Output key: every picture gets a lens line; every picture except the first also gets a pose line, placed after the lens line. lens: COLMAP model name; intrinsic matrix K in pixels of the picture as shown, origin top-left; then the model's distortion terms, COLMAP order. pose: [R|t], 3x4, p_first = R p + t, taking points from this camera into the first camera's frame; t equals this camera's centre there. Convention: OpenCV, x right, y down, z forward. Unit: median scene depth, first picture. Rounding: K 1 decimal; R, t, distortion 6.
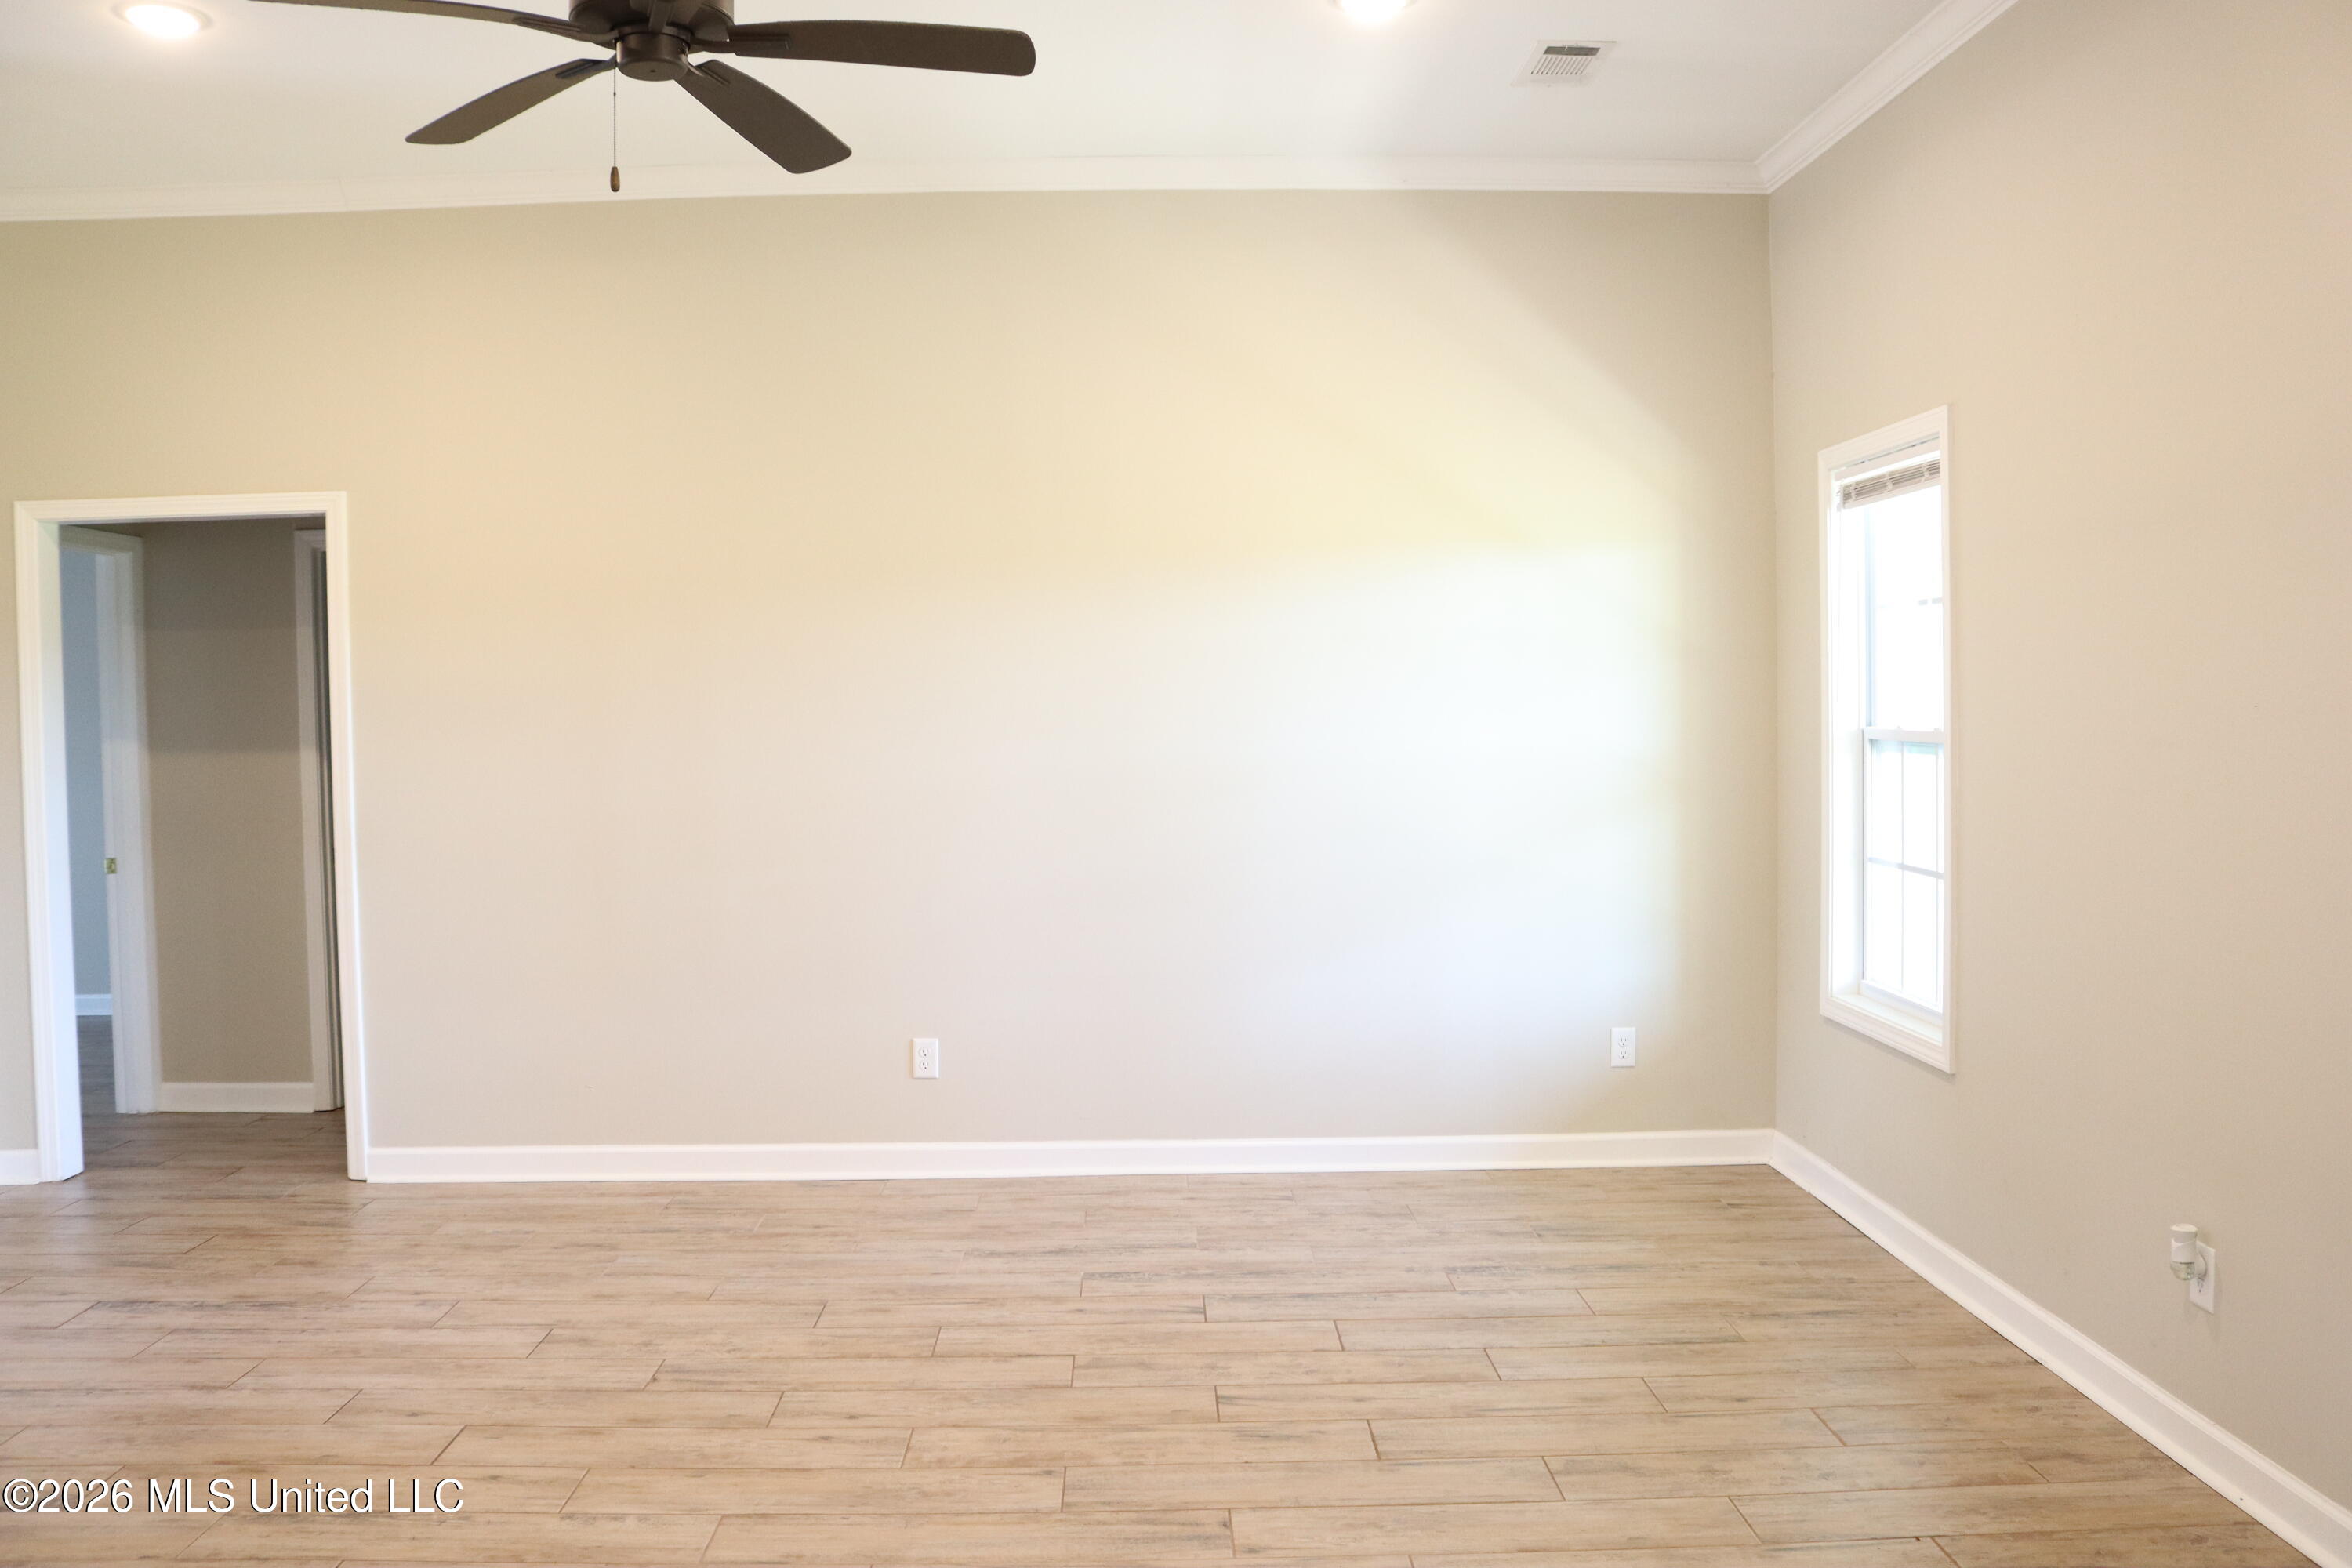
lens RADIAL K [[1939.8, 0, 1168.9], [0, 1939.8, 774.4], [0, 0, 1]] dist [-0.147692, 0.114430]
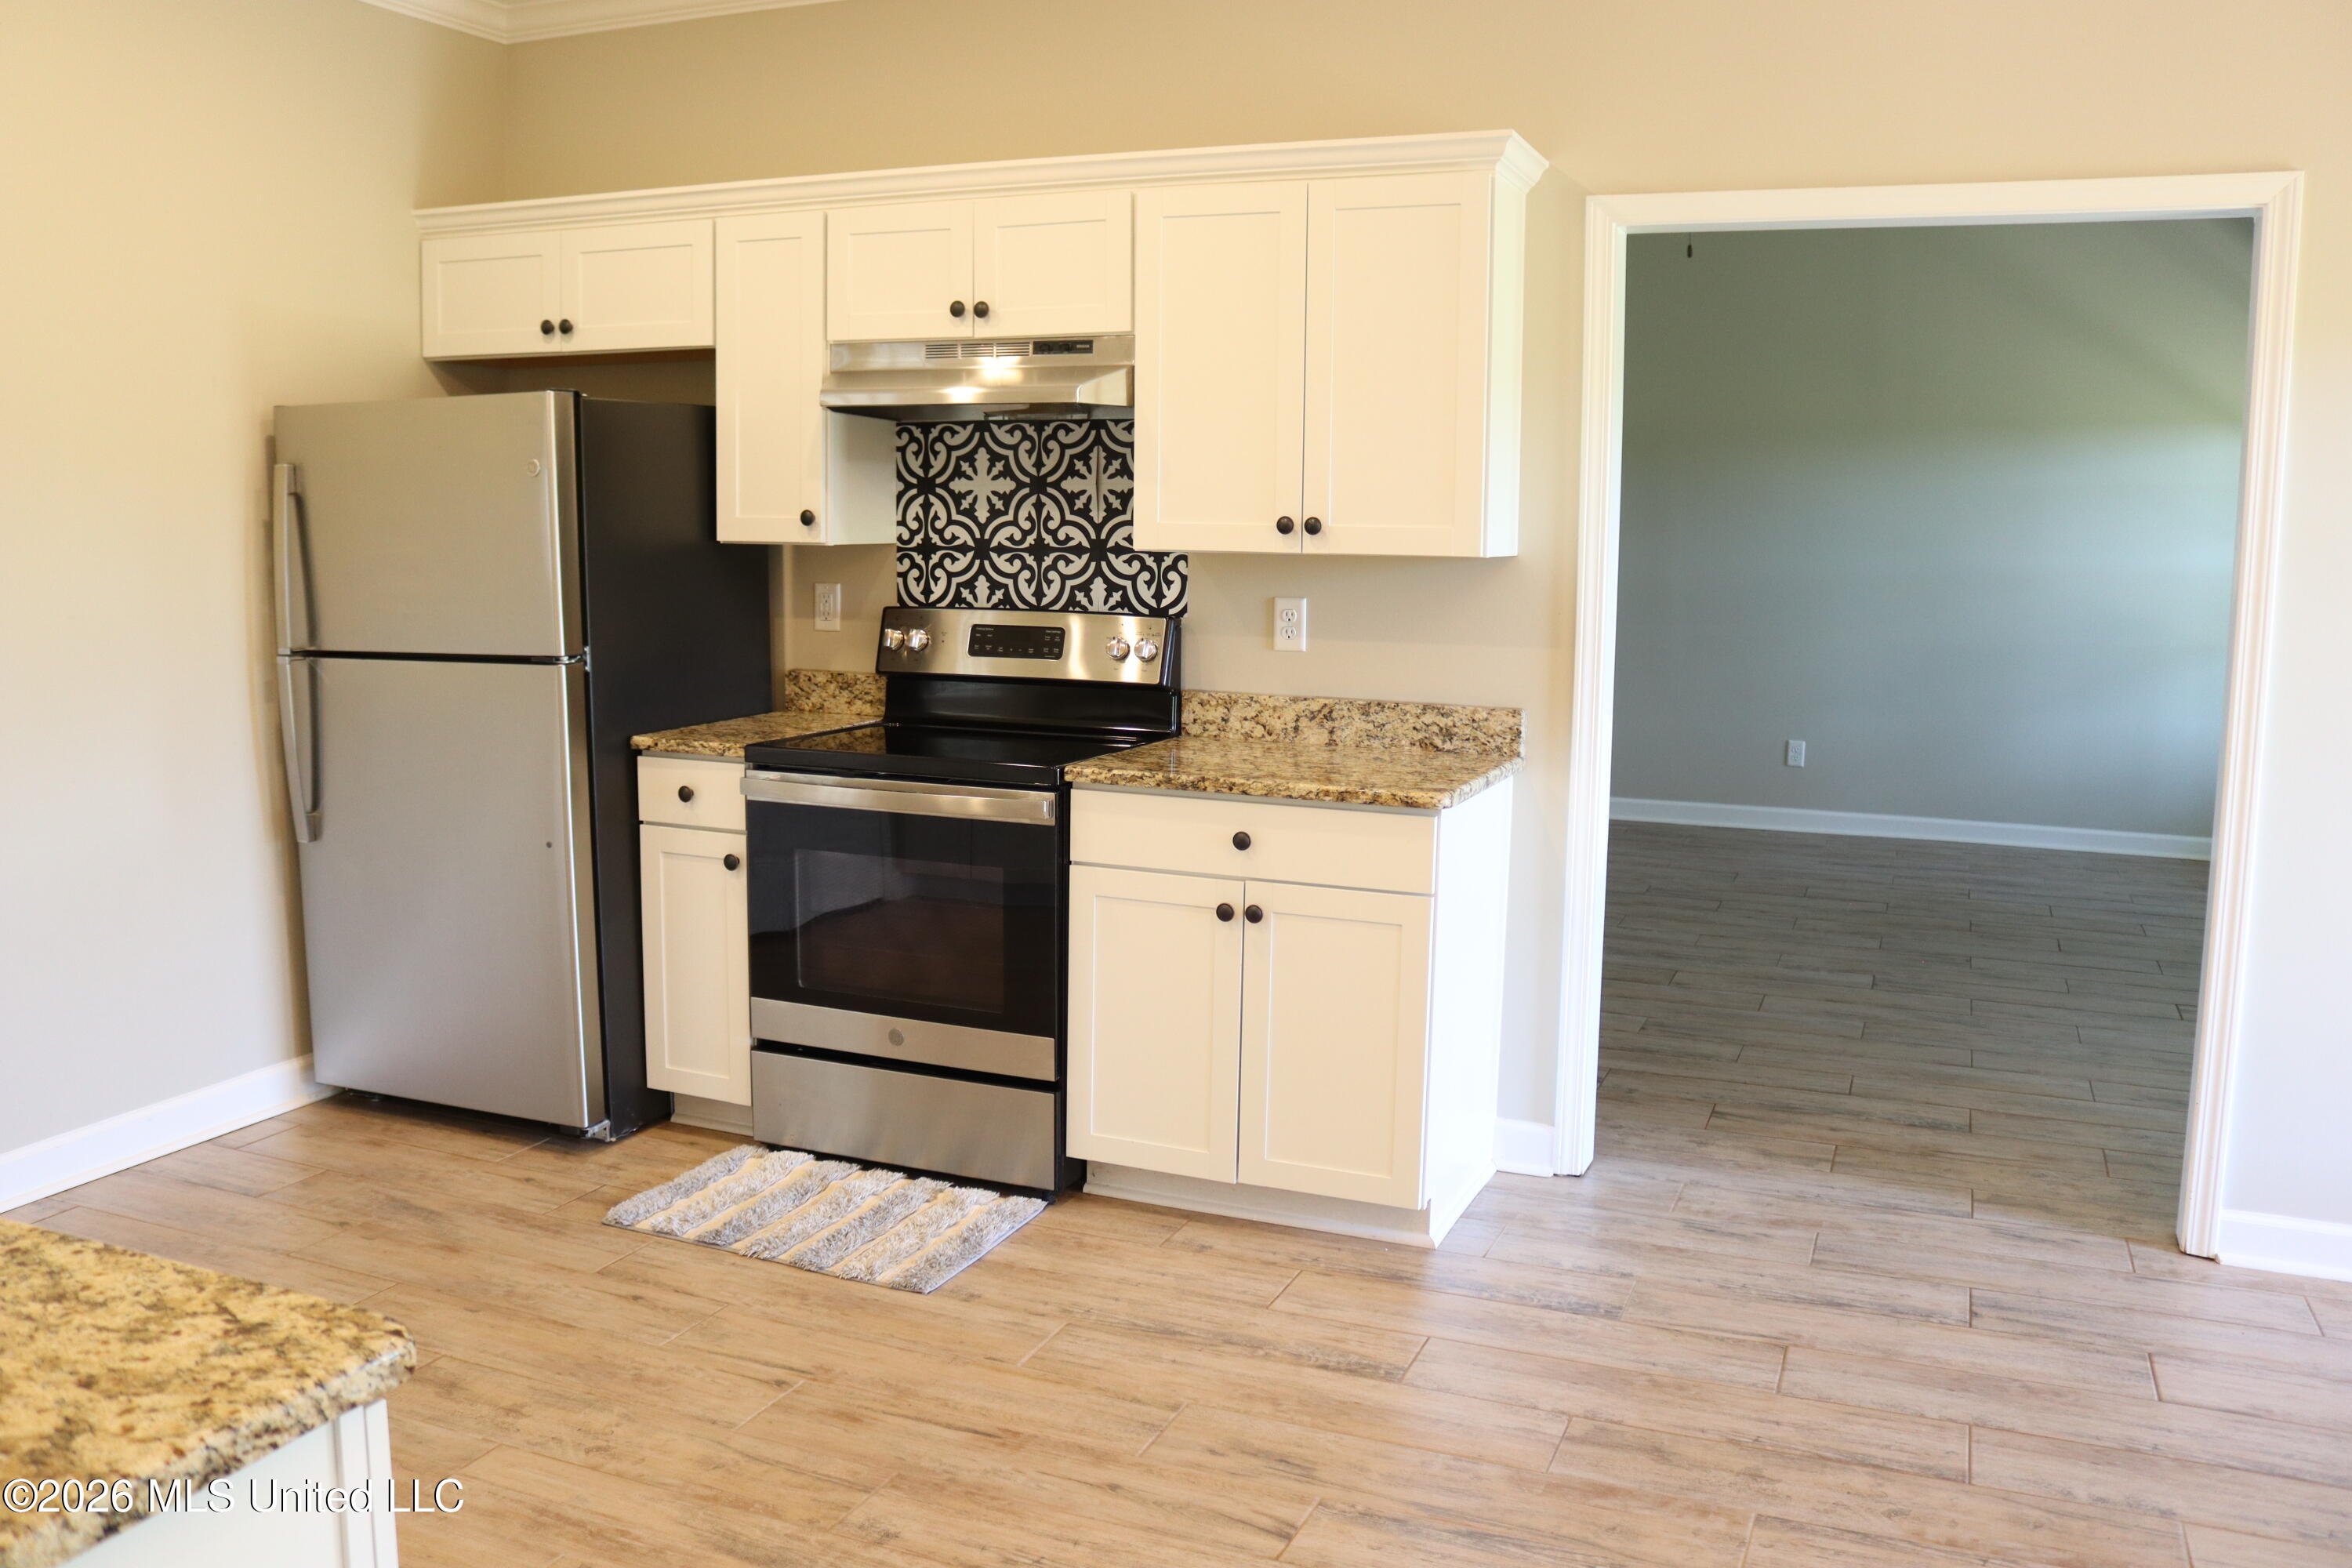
lens RADIAL K [[1939.8, 0, 1170.4], [0, 1939.8, 801.3], [0, 0, 1]] dist [-0.147692, 0.114430]
pose [[0.917225, 0.089793, -0.388117, 0.014016], [-0.046041, 0.991632, 0.120611, 0.033044], [0.395699, -0.092759, 0.913684, -0.781670]]
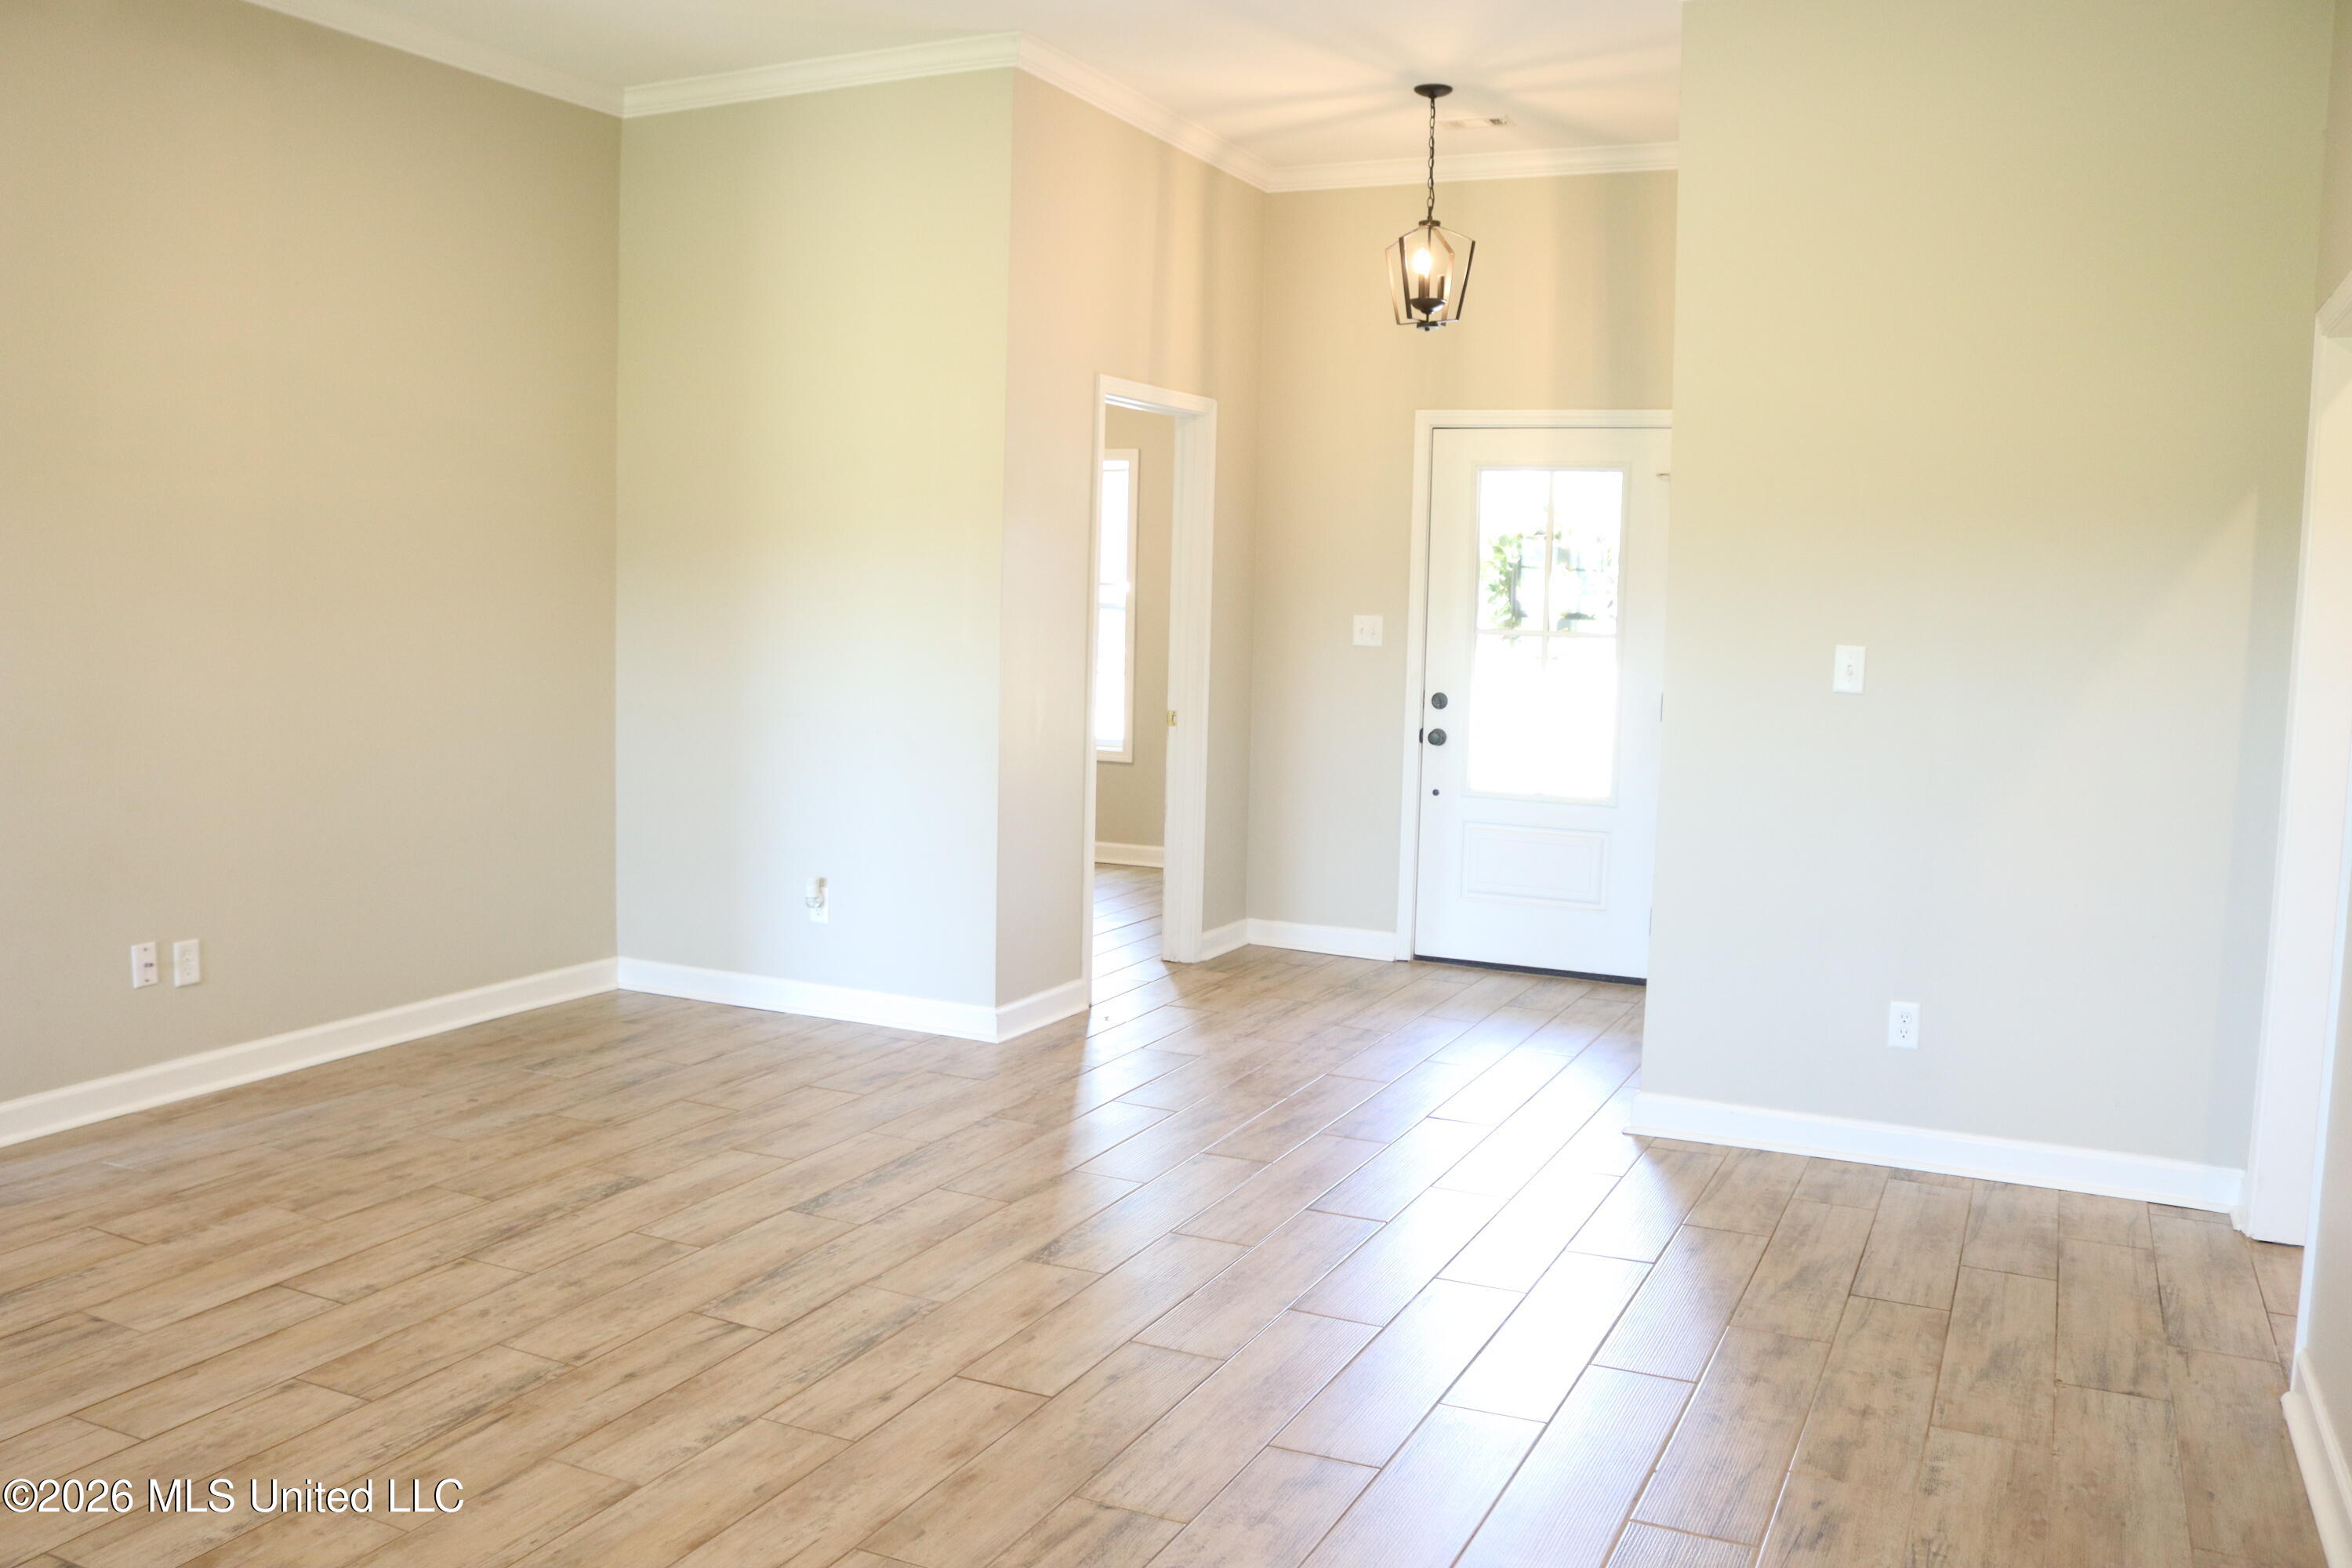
lens RADIAL K [[1939.8, 0, 1154.9], [0, 1939.8, 769.6], [0, 0, 1]] dist [-0.147692, 0.114430]
pose [[-0.449989, 0.091155, -0.888370, 0.313739], [-0.050034, 0.990641, 0.126994, -0.049465], [0.891631, 0.101595, -0.441217, 1.199320]]
